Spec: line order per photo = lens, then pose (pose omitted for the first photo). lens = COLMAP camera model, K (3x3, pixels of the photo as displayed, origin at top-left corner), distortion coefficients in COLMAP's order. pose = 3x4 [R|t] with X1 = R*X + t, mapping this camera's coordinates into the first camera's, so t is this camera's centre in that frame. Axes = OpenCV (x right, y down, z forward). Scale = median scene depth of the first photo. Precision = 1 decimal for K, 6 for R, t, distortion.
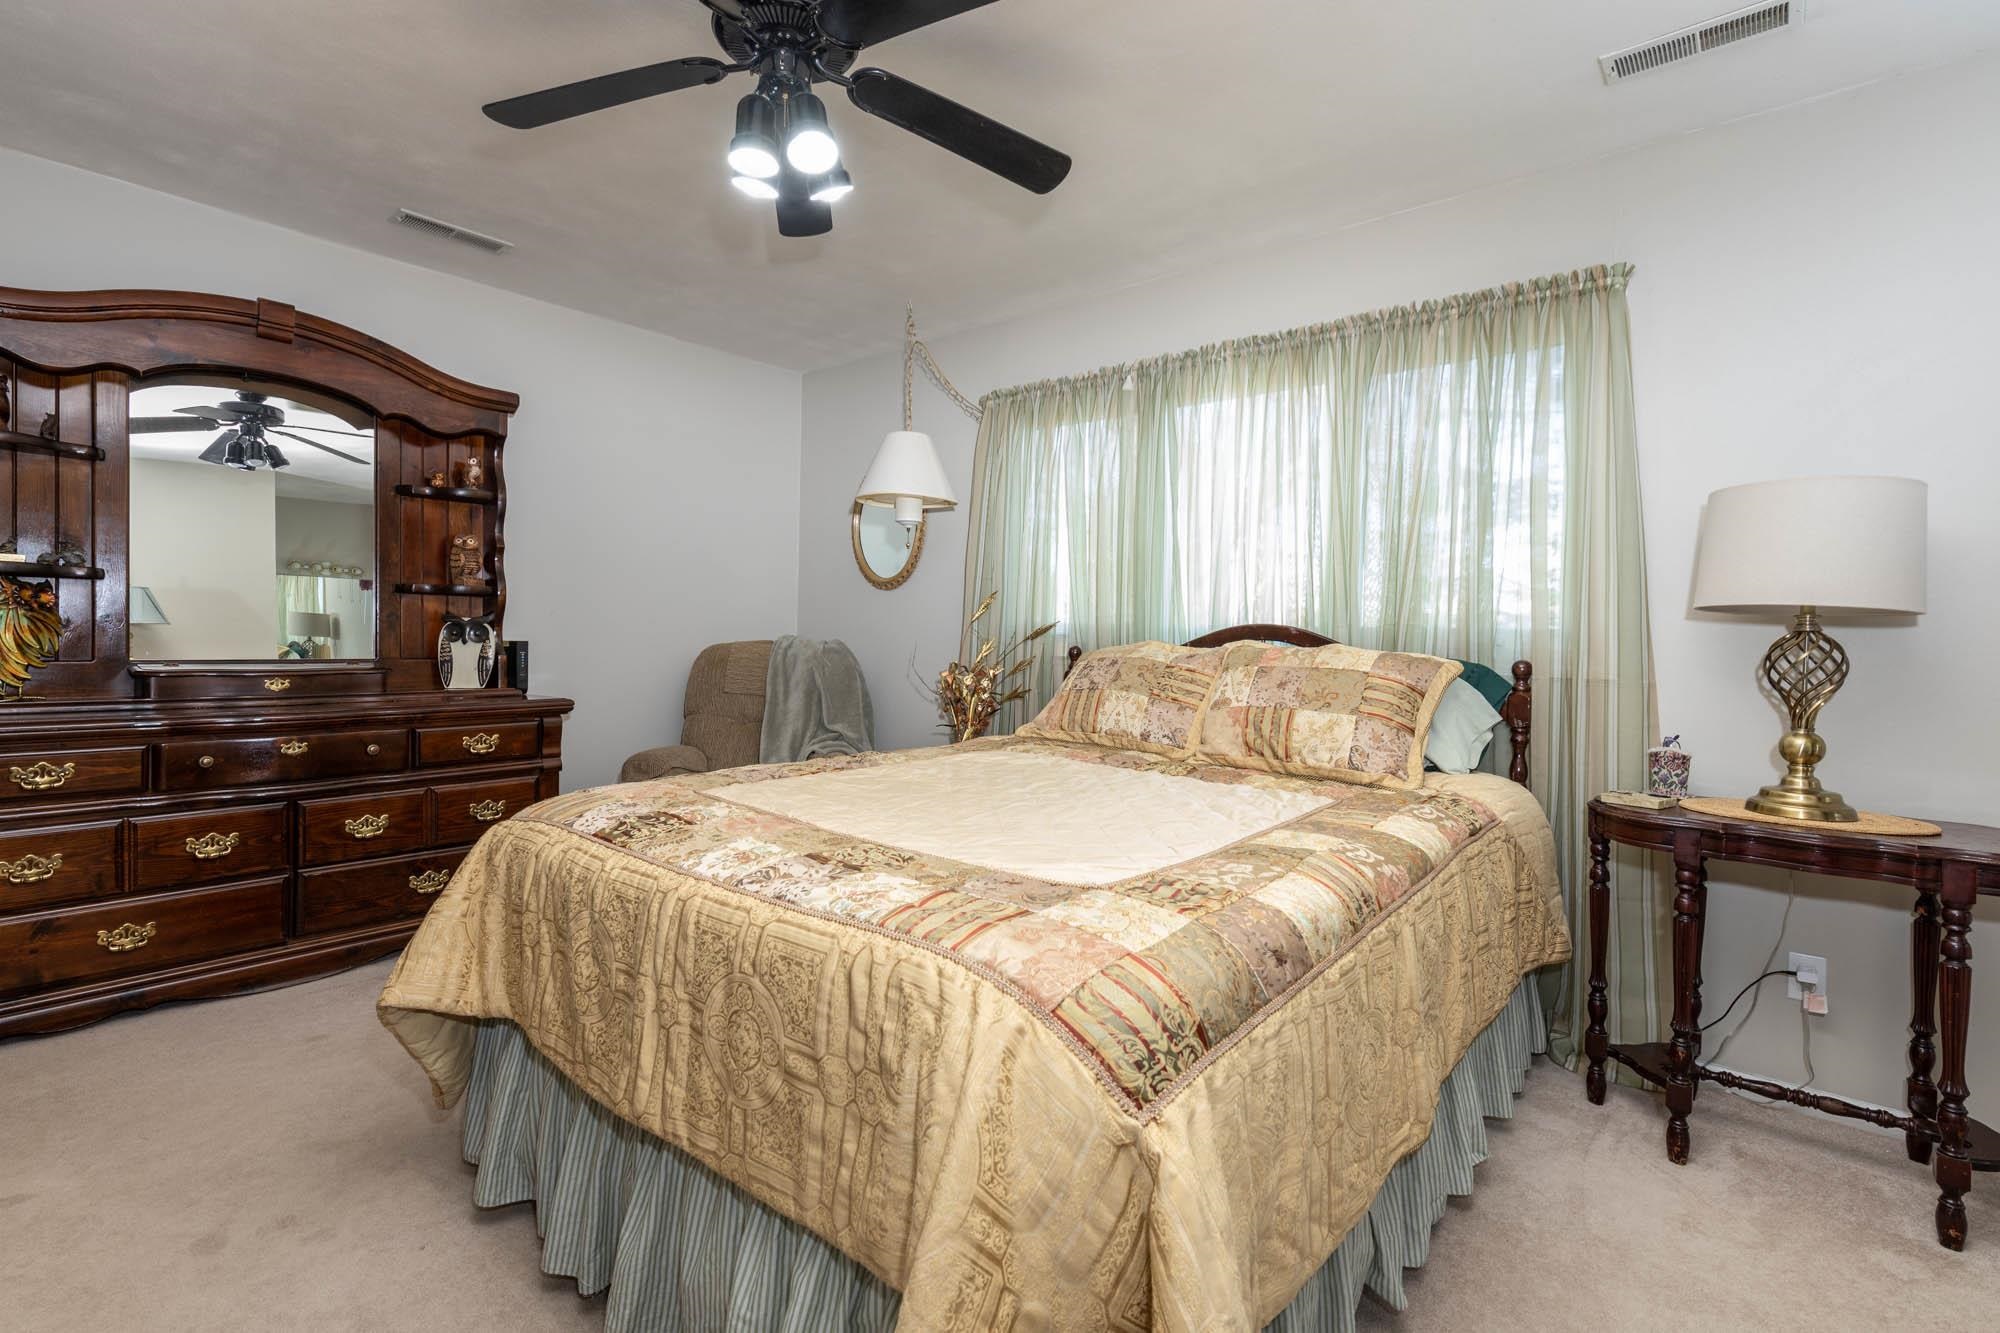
lens RADIAL K [[859.6, 0, 1008.8], [0, 859.6, 643.3], [0, 0, 1]] dist [-0.001633, -0.000034]
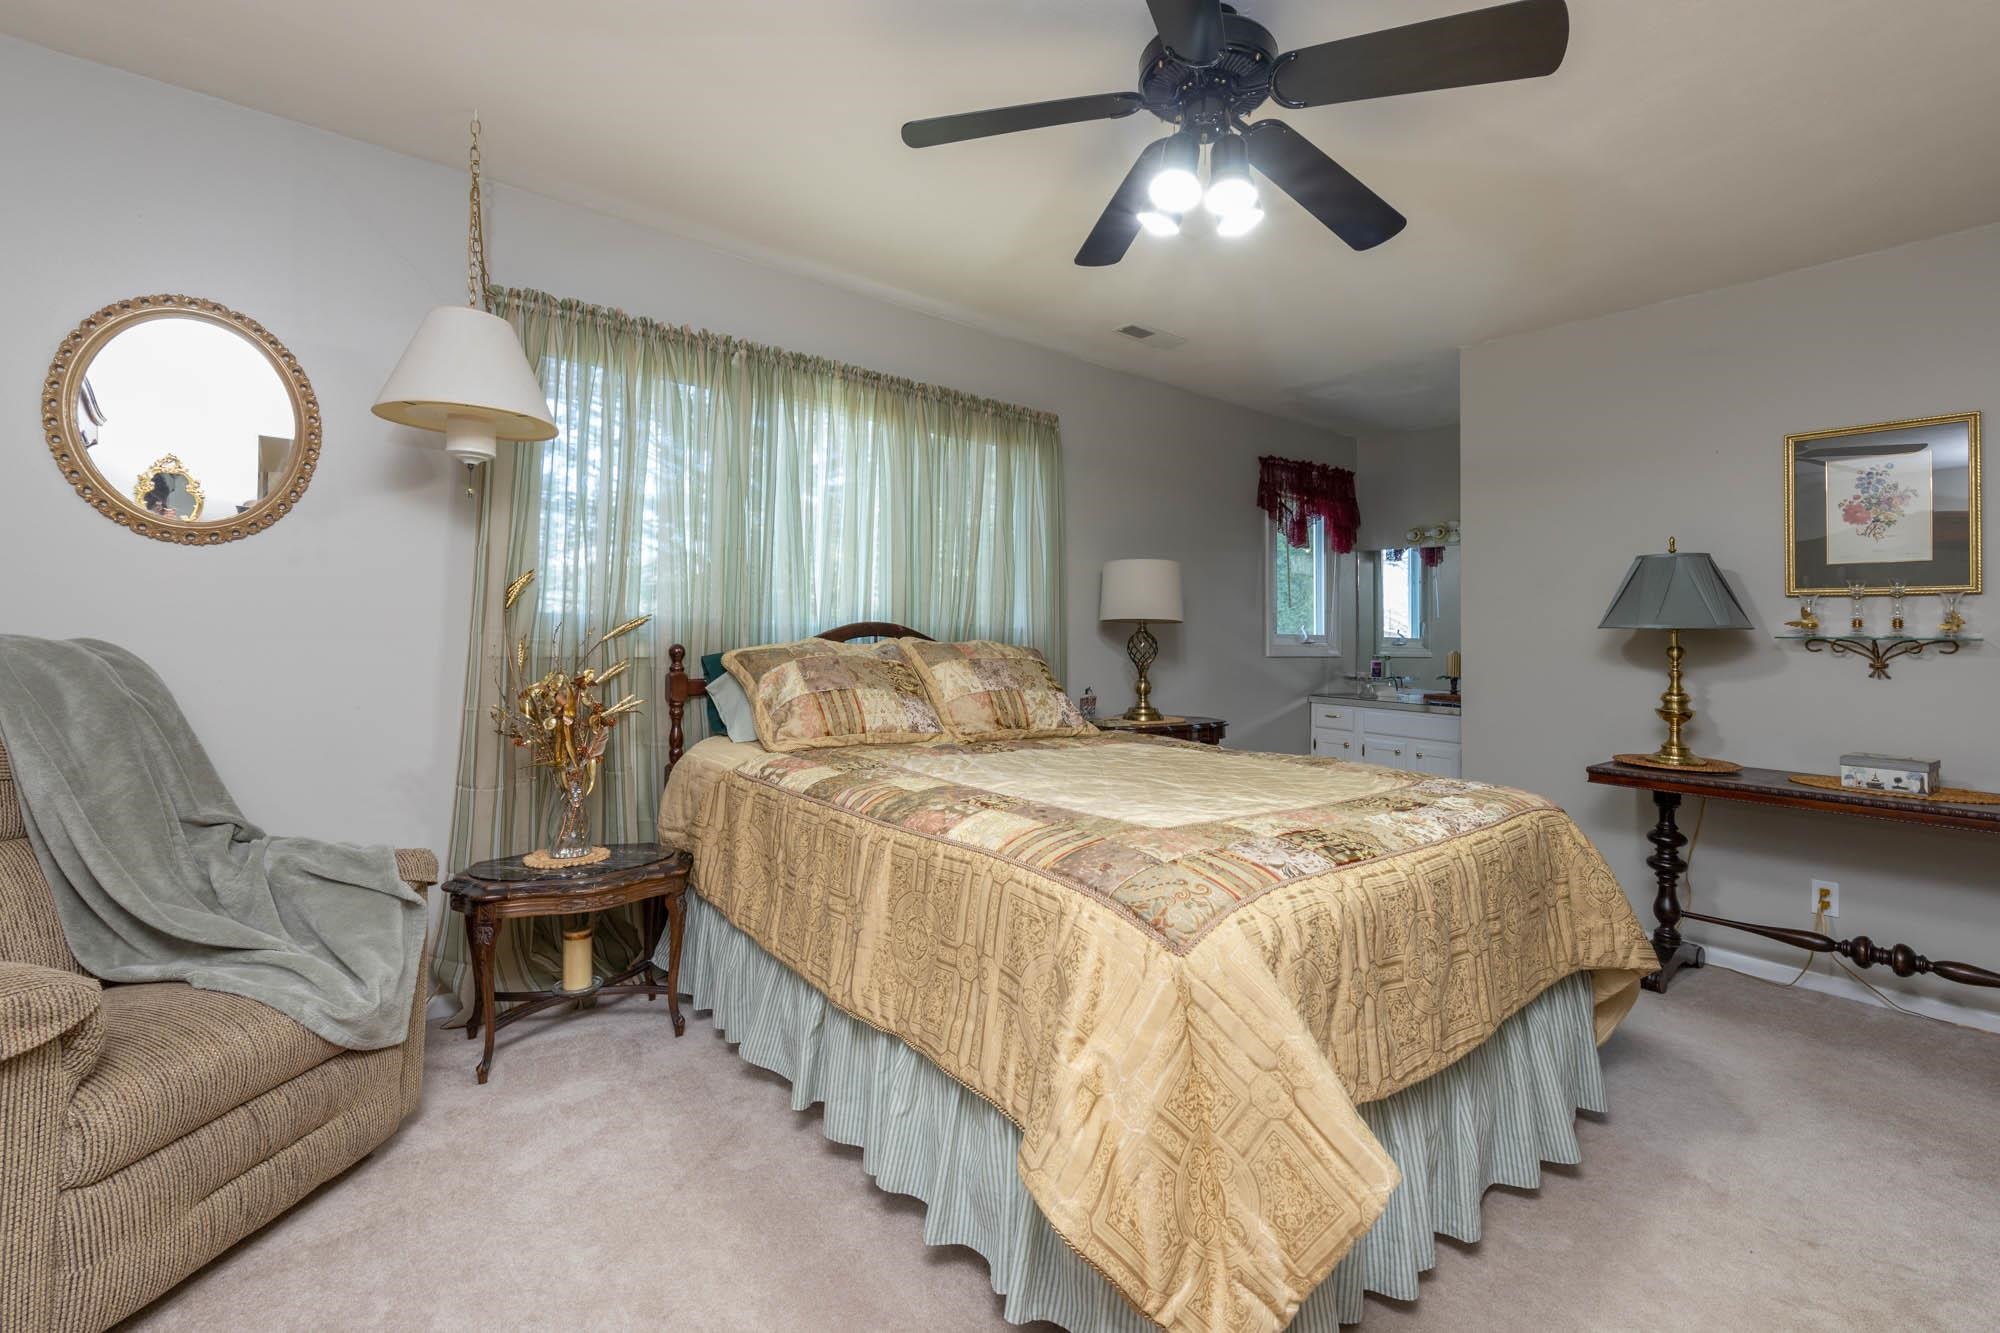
lens RADIAL K [[859.6, 0, 1008.8], [0, 859.6, 643.3], [0, 0, 1]] dist [-0.001633, -0.000034]
pose [[0.226511, -0.026571, 0.973646, -0.887896], [-0.005923, 0.999572, 0.028657, -0.033300], [-0.973991, -0.012258, 0.226257, 0.632615]]
